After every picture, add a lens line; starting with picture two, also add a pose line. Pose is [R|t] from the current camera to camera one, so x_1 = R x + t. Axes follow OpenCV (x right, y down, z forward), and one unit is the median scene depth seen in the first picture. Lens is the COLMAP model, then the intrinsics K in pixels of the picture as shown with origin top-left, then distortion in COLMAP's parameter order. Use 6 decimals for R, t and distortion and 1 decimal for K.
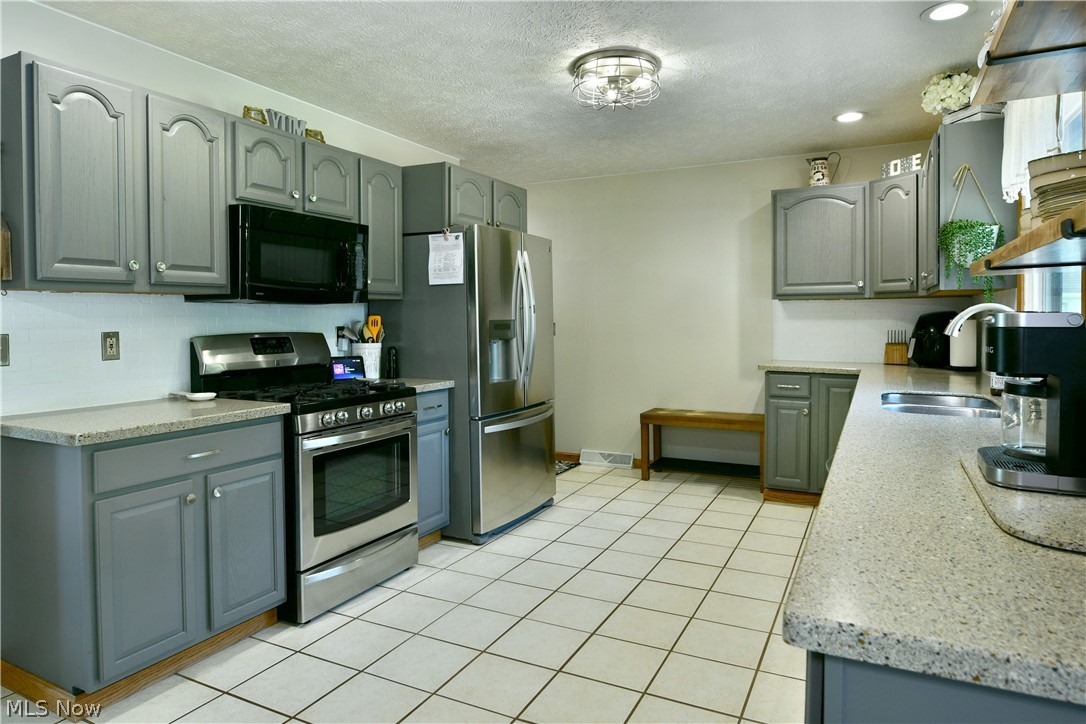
lens RADIAL K [[665.1, 0, 546.6], [0, 665.1, 337.0], [0, 0, 1]] dist [-0.013182, -0.004693]
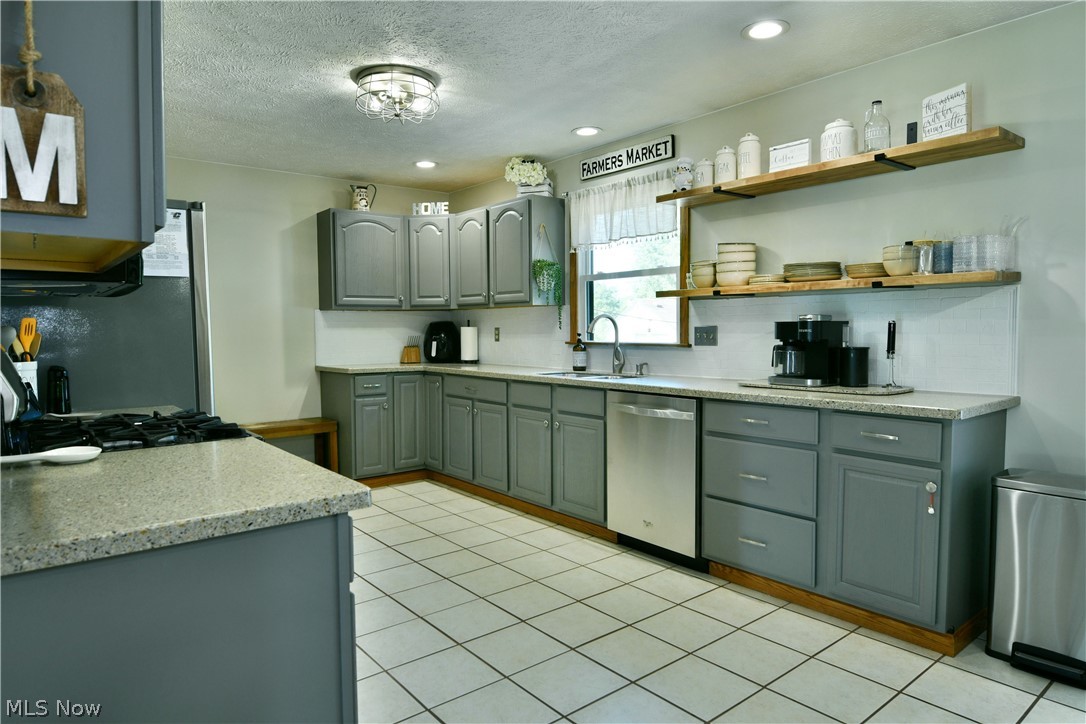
lens RADIAL K [[665.1, 0, 539.9], [0, 665.1, 361.8], [0, 0, 1]] dist [-0.013182, -0.004693]
pose [[0.399002, -0.047285, 0.915730, -0.582515], [0.037180, 0.998682, 0.035369, 0.004086], [-0.916196, 0.019934, 0.400235, 0.285466]]
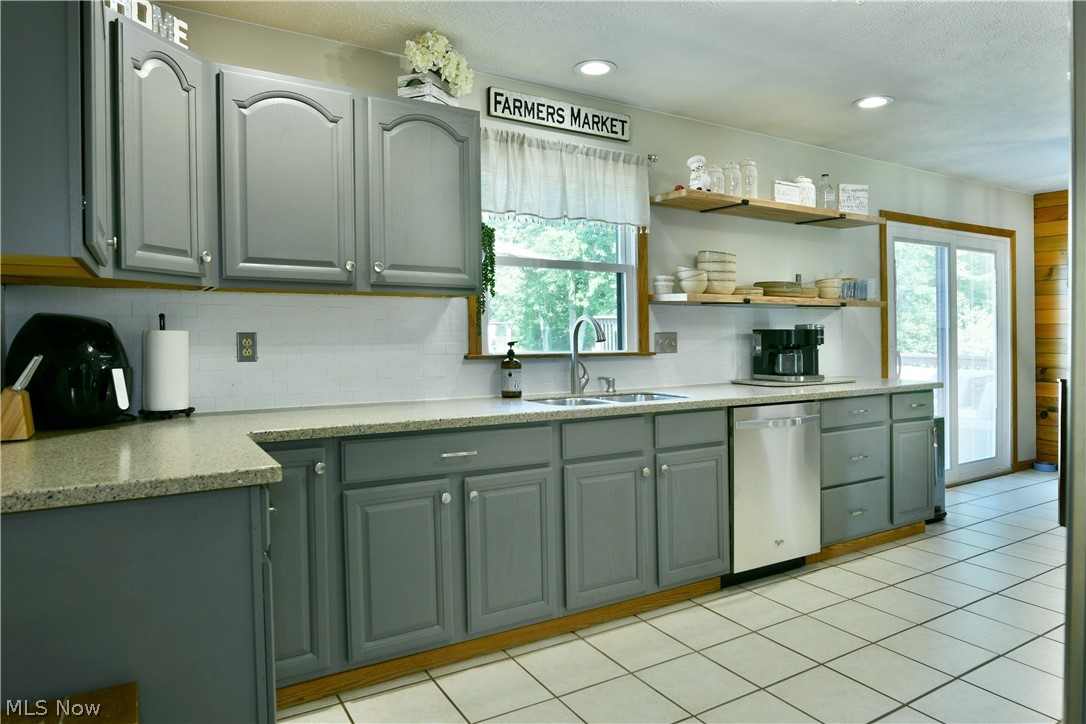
lens RADIAL K [[665.1, 0, 541.0], [0, 665.1, 335.8], [0, 0, 1]] dist [-0.013182, -0.004693]
pose [[-0.851422, 0.004302, 0.524463, 0.031055], [0.022123, 0.999371, 0.027717, -0.027842], [-0.524014, 0.035201, -0.850982, 1.265301]]
